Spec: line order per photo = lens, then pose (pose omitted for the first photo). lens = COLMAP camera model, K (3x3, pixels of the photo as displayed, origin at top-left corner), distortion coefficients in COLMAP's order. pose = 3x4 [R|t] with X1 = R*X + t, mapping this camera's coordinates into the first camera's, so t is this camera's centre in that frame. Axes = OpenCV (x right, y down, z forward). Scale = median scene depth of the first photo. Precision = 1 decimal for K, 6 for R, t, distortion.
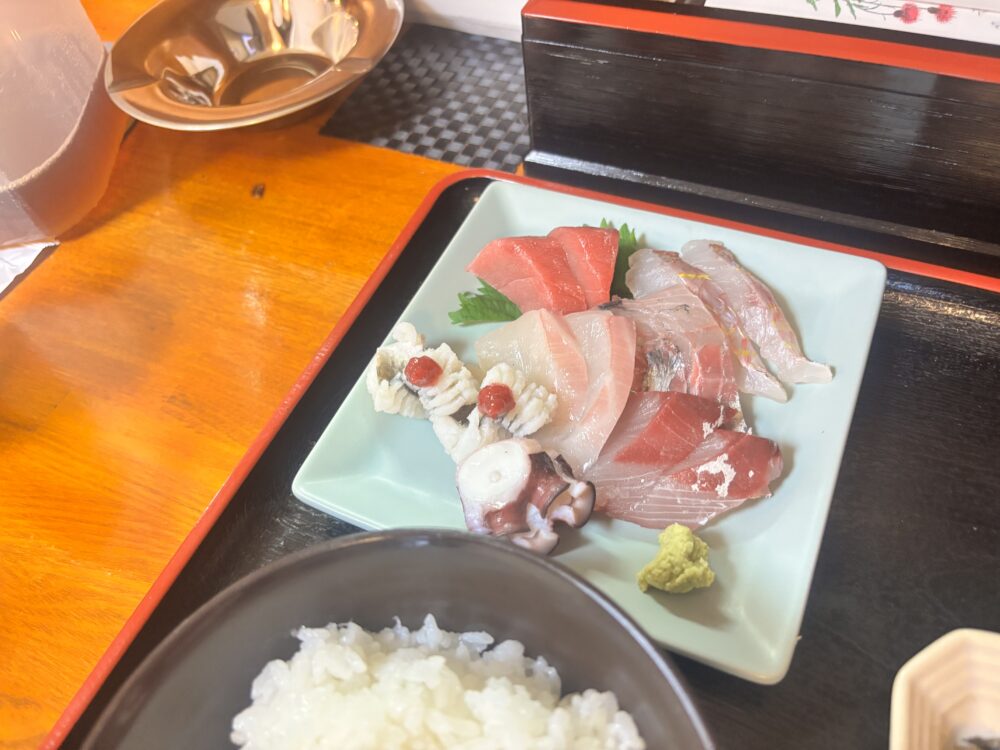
lens RADIAL K [[761.5, 0, 500.0], [0, 761.5, 375.0], [0, 0, 1]] dist [0.031380, -0.007632]
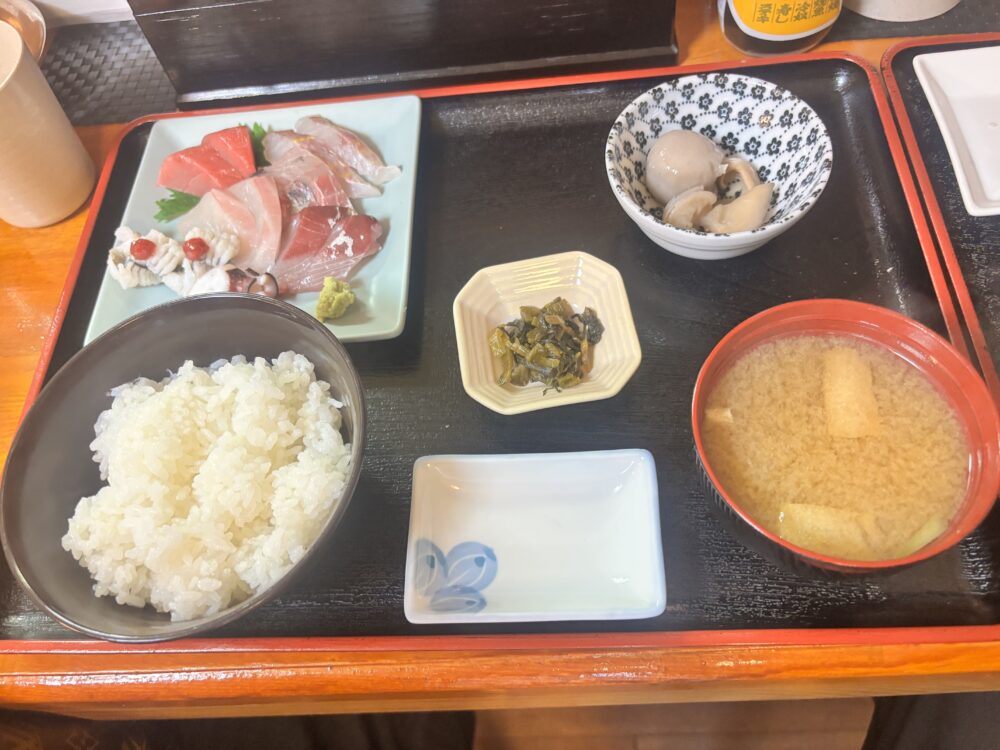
lens RADIAL K [[818.6, 0, 498.8], [0, 818.6, 359.7], [0, 0, 1]] dist [0.008570, -0.006333]
pose [[0.914821, -0.347147, 0.206379, 0.128648], [0.341940, 0.937703, 0.061571, 0.334073], [-0.214897, 0.014243, 0.976533, -0.710396]]
